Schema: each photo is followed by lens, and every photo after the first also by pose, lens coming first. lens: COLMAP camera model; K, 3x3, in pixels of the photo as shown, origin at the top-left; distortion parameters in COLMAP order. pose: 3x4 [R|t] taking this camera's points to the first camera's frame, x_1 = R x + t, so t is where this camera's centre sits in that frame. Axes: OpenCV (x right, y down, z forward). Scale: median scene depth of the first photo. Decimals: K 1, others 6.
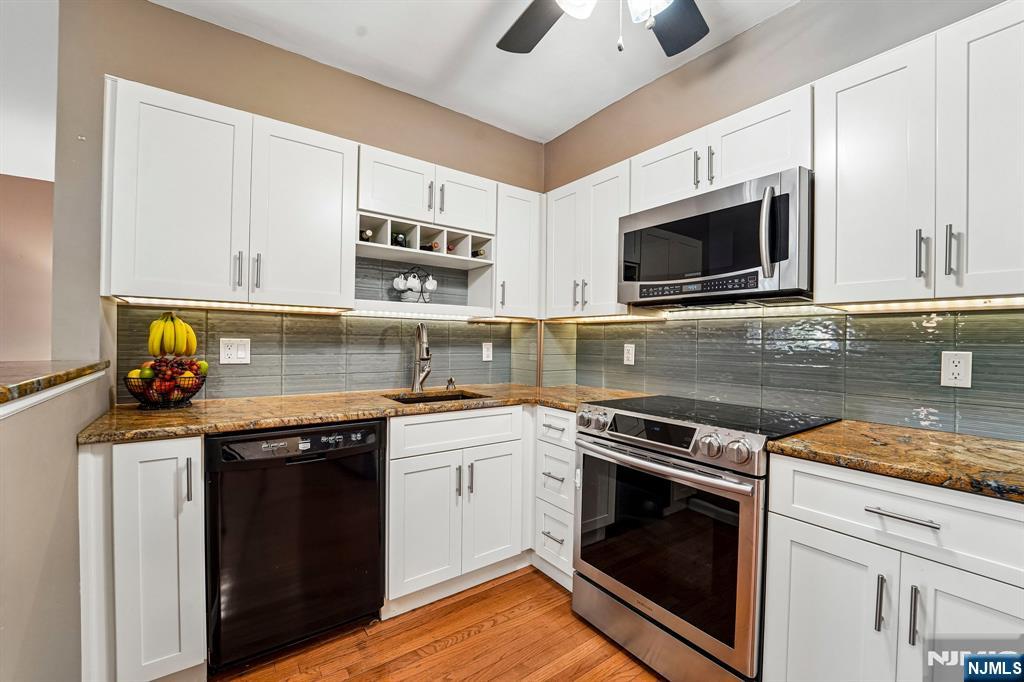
lens RADIAL K [[424.1, 0, 512.0], [0, 424.1, 341.0], [0, 0, 1]] dist [-0.000838, -0.000169]
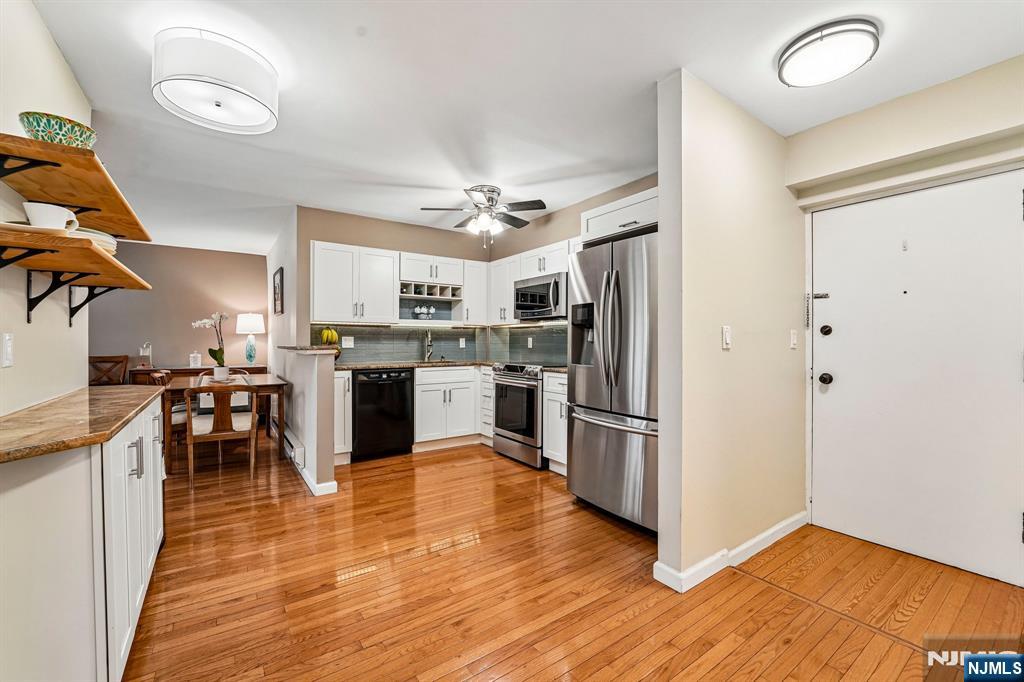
lens RADIAL K [[424.1, 0, 512.0], [0, 424.1, 341.0], [0, 0, 1]] dist [-0.000838, -0.000169]
pose [[0.999726, -0.012815, -0.019566, 0.269721], [0.012763, 0.999915, -0.002775, 0.031979], [0.019600, 0.002524, 0.999805, -1.212090]]
